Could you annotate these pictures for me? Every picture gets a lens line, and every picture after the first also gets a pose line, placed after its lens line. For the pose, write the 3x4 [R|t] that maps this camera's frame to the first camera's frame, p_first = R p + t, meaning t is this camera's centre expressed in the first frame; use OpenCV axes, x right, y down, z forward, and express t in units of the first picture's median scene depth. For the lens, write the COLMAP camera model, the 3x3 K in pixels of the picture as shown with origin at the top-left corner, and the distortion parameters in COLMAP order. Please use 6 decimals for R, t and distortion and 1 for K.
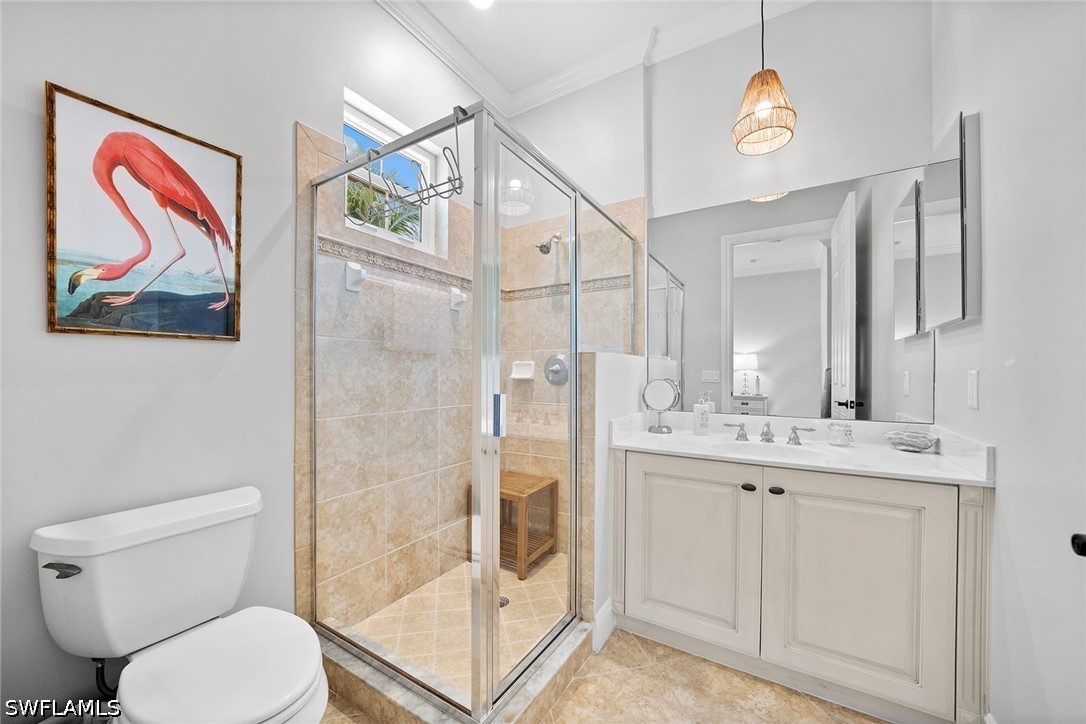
lens RADIAL K [[415.5, 0, 543.6], [0, 415.5, 369.1], [0, 0, 1]] dist [-0.010204, -0.000198]
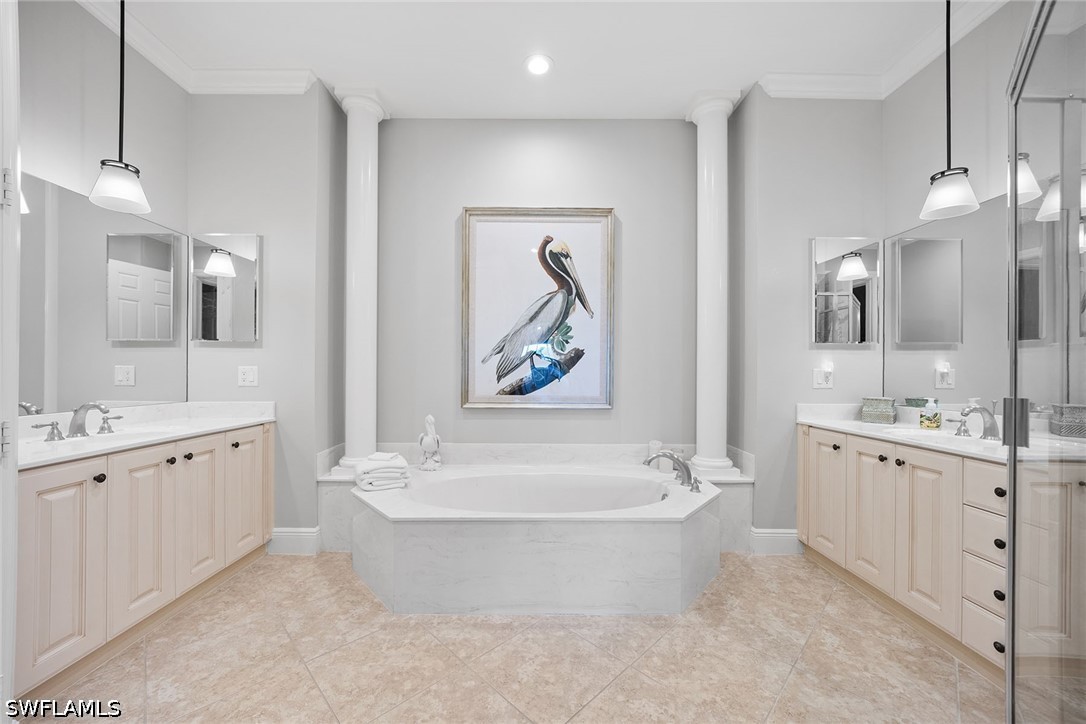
lens RADIAL K [[415.5, 0, 545.6], [0, 415.5, 370.1], [0, 0, 1]] dist [-0.010204, -0.000198]
pose [[0.539239, -0.004018, -0.842143, 0.906908], [0.000507, 0.999990, -0.004447, 0.010536], [0.842153, 0.001971, 0.539235, -0.531969]]
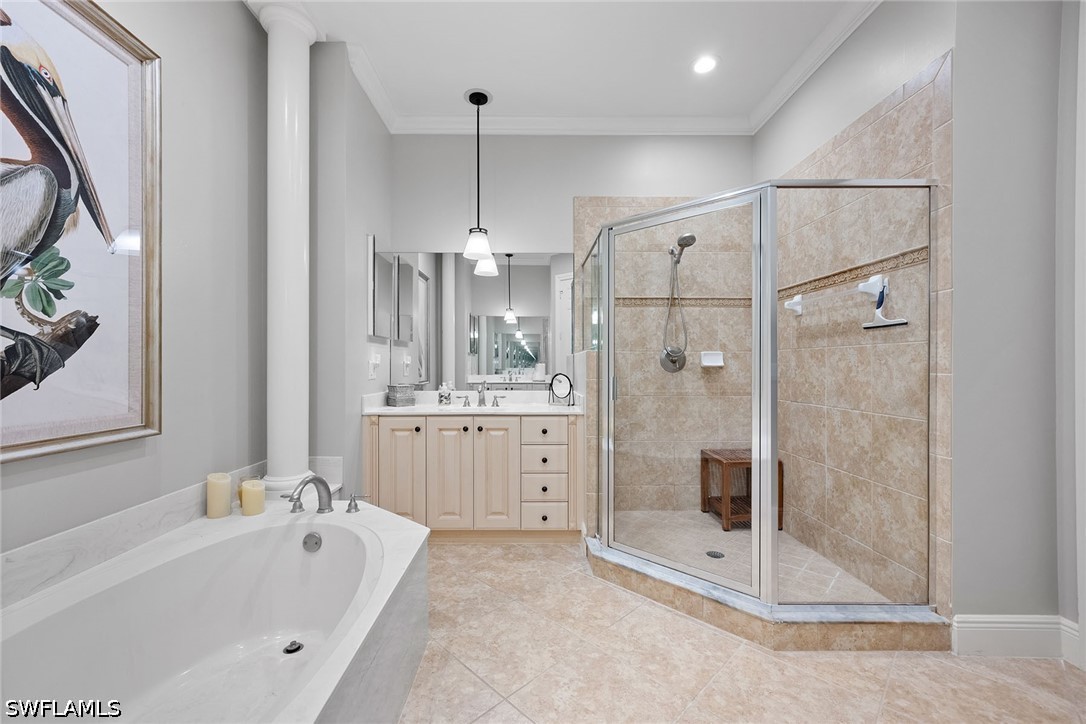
lens RADIAL K [[431.0, 0, 543.5], [0, 431.0, 363.5], [0, 0, 1]] dist [0.003064, 0.000480]
pose [[0.845243, -0.000817, 0.534382, -0.175671], [0.000060, 0.999999, 0.001434, 0.006557], [-0.534383, -0.001180, 0.845242, -0.629691]]
